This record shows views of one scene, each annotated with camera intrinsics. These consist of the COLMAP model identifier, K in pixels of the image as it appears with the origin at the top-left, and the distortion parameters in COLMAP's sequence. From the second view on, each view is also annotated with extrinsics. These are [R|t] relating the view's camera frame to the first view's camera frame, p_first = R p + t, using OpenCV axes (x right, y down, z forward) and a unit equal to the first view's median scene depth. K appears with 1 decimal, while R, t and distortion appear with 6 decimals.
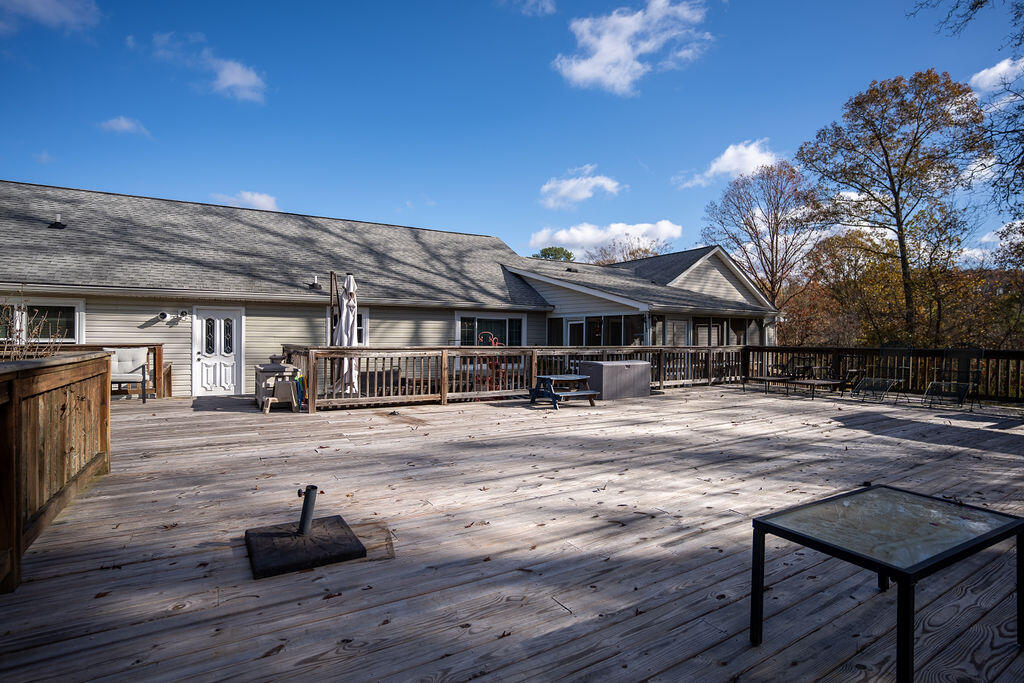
lens RADIAL K [[508.4, 0, 511.6], [0, 508.4, 339.0], [0, 0, 1]] dist [-0.093656, 0.043022]
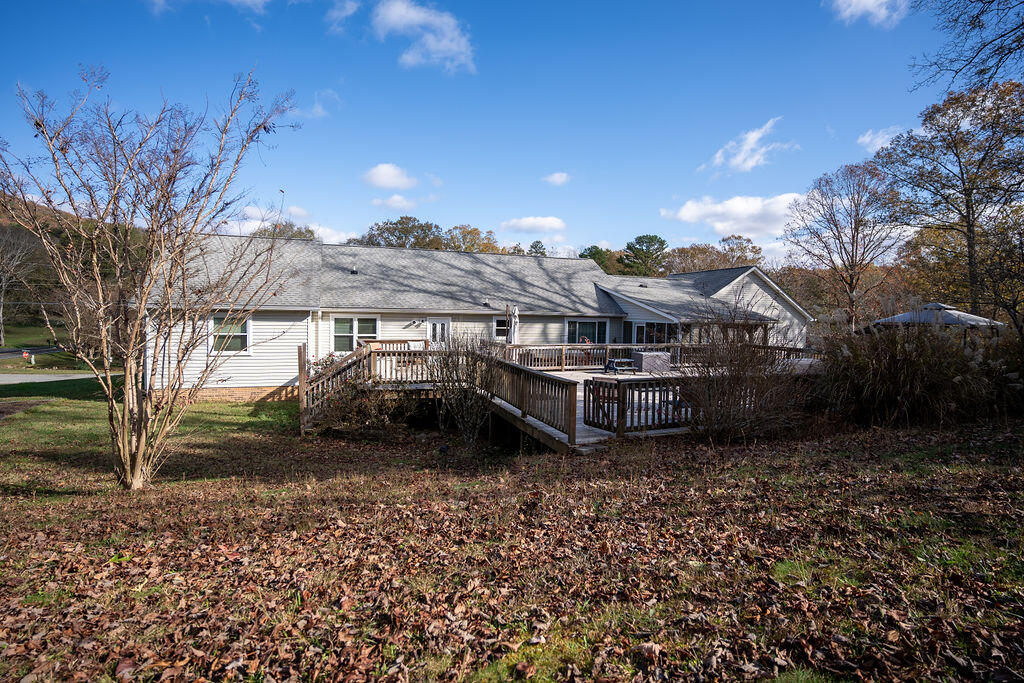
lens RADIAL K [[508.4, 0, 511.6], [0, 508.4, 339.0], [0, 0, 1]] dist [-0.093656, 0.043022]
pose [[0.980095, 0.021225, -0.197393, 0.050381], [-0.011192, 0.998594, 0.051806, -0.079463], [0.198216, -0.048566, 0.978955, -0.779017]]
